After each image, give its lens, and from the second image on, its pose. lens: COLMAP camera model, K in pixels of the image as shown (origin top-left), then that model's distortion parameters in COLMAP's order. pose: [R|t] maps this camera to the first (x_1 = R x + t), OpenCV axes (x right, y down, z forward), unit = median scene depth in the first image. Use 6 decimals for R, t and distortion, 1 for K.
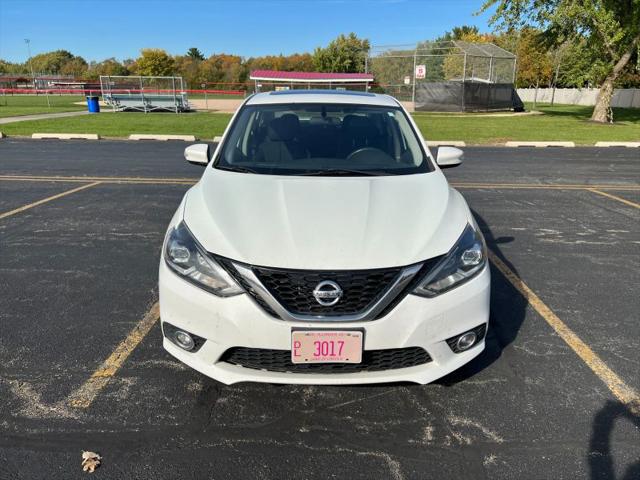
lens RADIAL K [[486.2, 0, 321.7], [0, 486.2, 241.2], [0, 0, 1]] dist [0.045539, -0.041190]
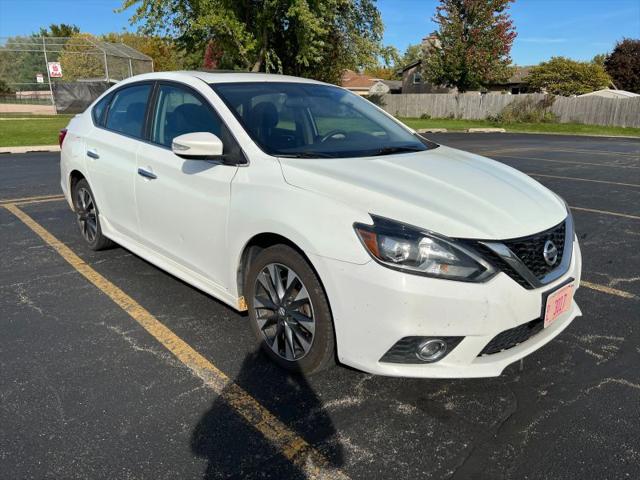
lens RADIAL K [[486.2, 0, 321.7], [0, 486.2, 241.2], [0, 0, 1]] dist [0.045539, -0.041190]
pose [[0.745427, -0.184871, 0.640438, -0.089951], [0.190258, 0.979813, 0.061388, -0.006433], [-0.638858, 0.076089, 0.765552, 0.045700]]
